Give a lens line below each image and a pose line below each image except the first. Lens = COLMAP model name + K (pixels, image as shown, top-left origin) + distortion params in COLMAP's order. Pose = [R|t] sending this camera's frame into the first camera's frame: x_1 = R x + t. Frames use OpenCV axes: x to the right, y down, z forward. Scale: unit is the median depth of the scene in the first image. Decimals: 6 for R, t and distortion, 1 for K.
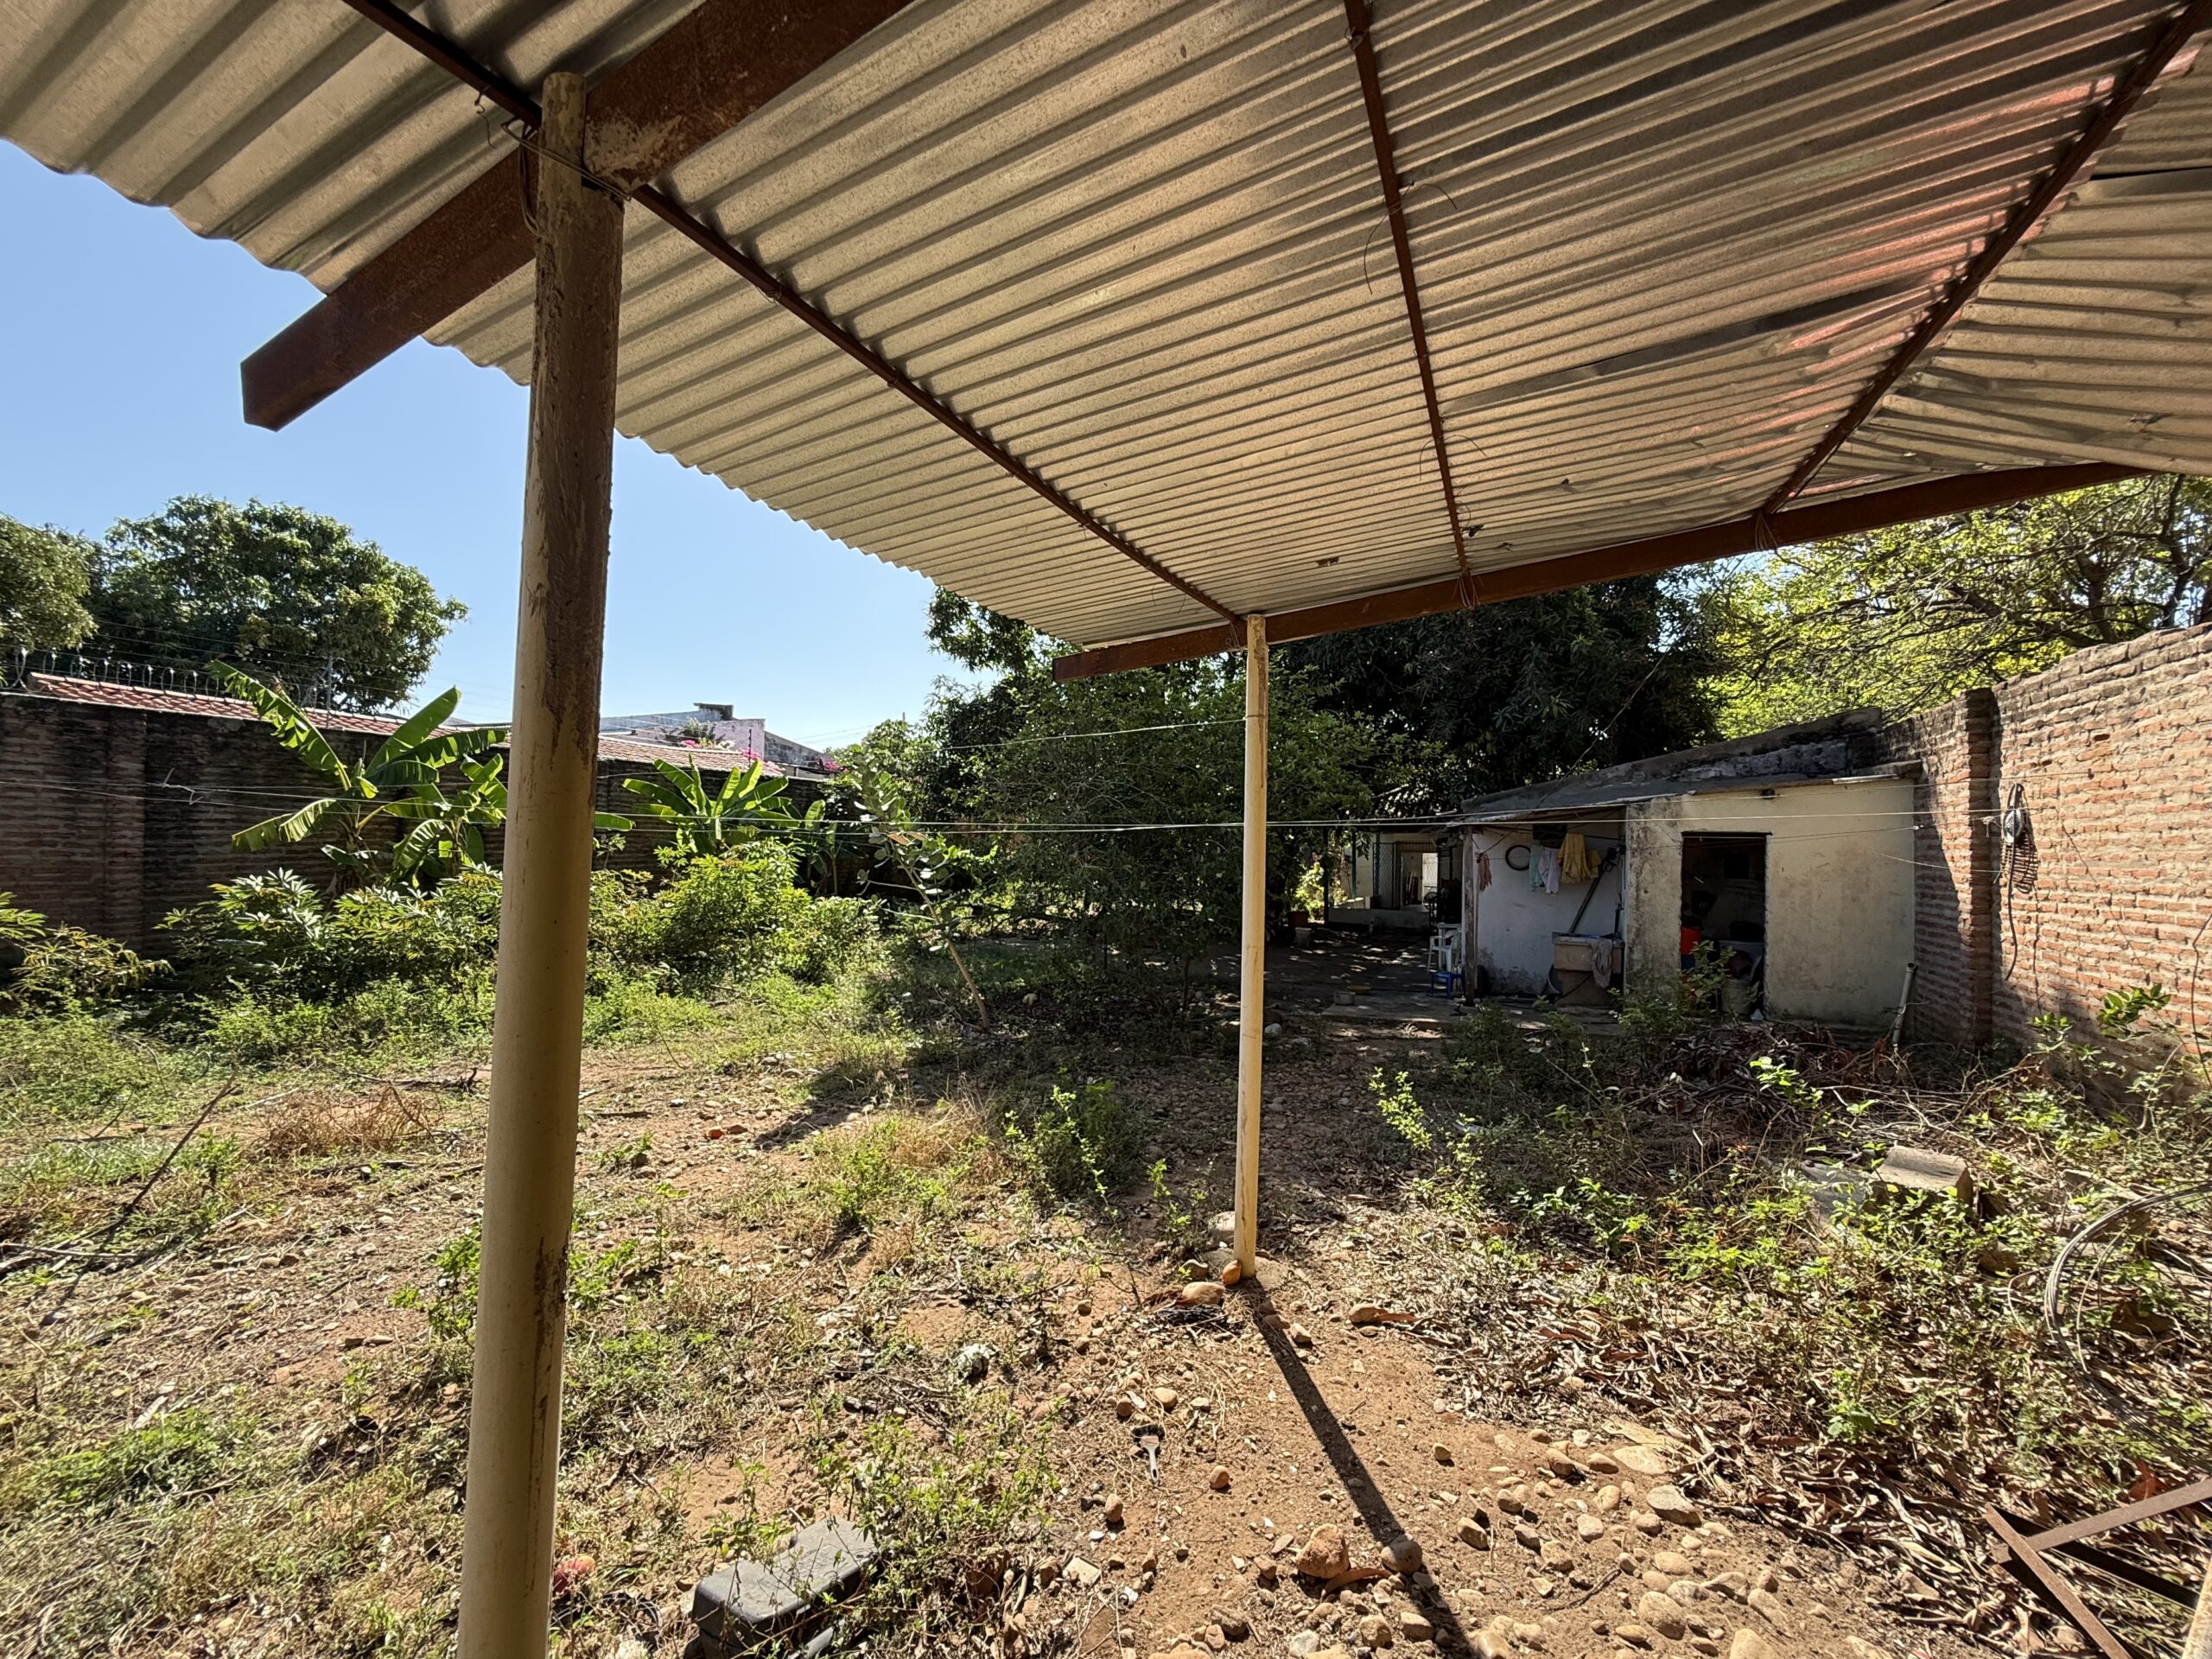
lens RADIAL K [[883.2, 0, 1112.7], [0, 883.2, 833.8], [0, 0, 1]] dist [0.006945, -0.000442]
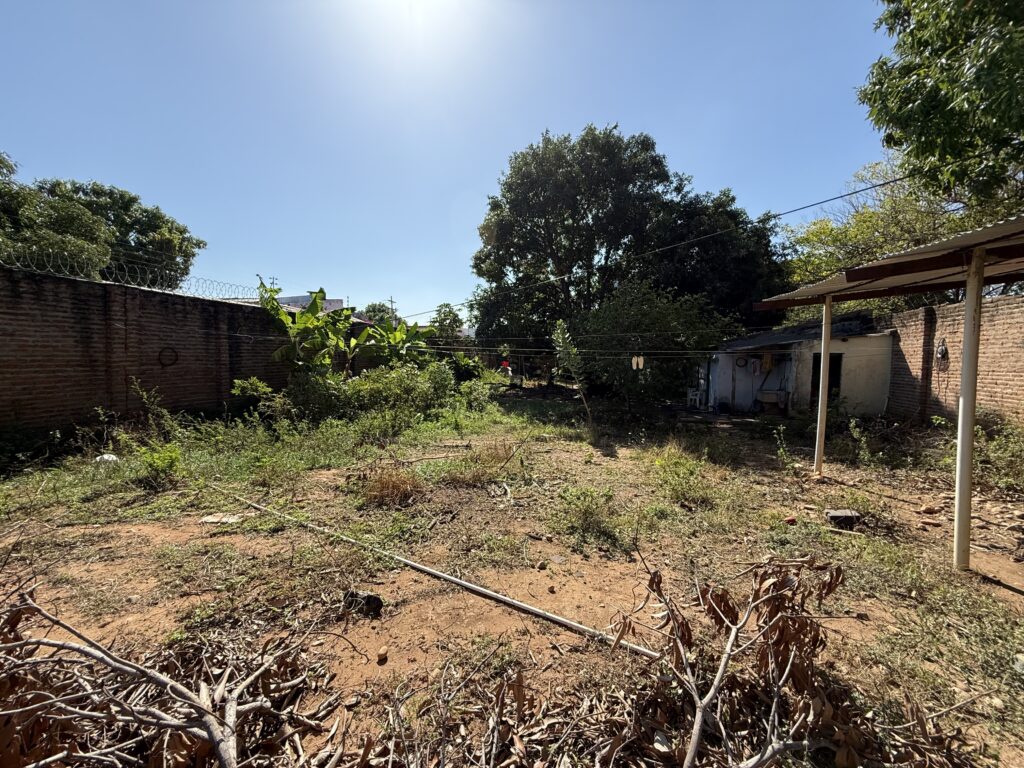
lens RADIAL K [[408.9, 0, 509.3], [0, 408.9, 395.4], [0, 0, 1]] dist [0.006945, -0.000442]
pose [[0.985314, -0.025649, 0.168816, -2.404827], [0.007428, 0.994157, 0.107692, -0.070191], [-0.170592, -0.104857, 0.979747, -0.659476]]
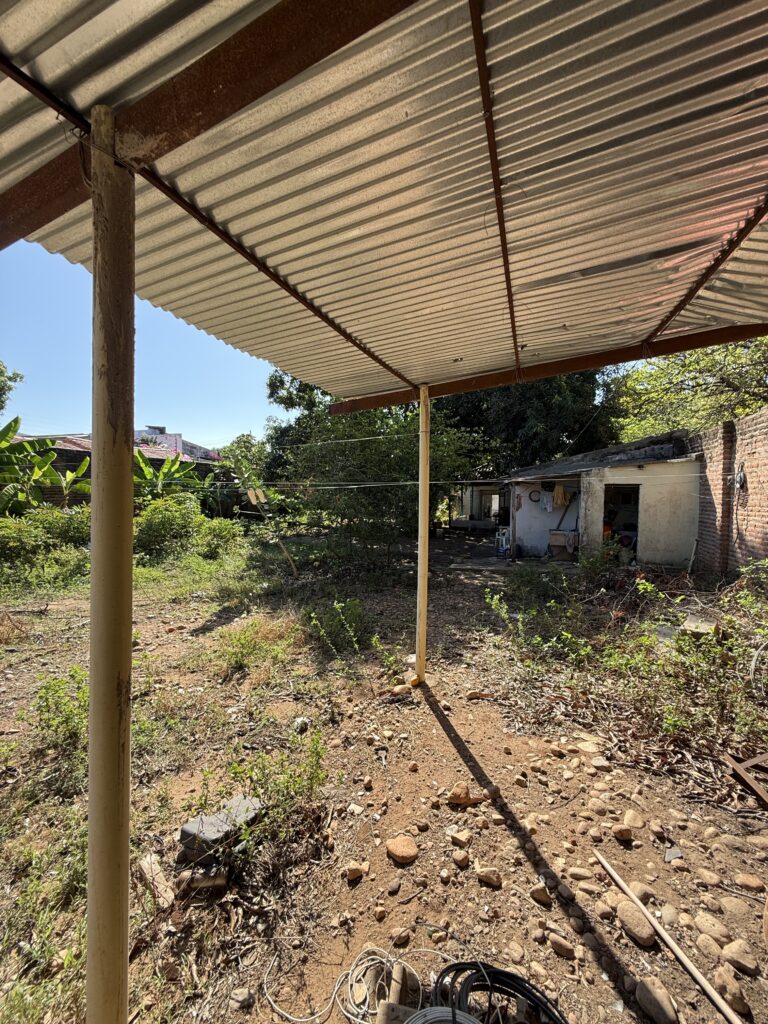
lens RADIAL K [[408.9, 0, 386.3], [0, 408.9, 510.8], [0, 0, 1]] dist [0.006945, -0.000442]
pose [[0.996336, -0.014649, 0.084265, -0.024213], [0.009847, 0.998319, 0.057119, 0.004038], [-0.084960, -0.056080, 0.994805, -0.011109]]
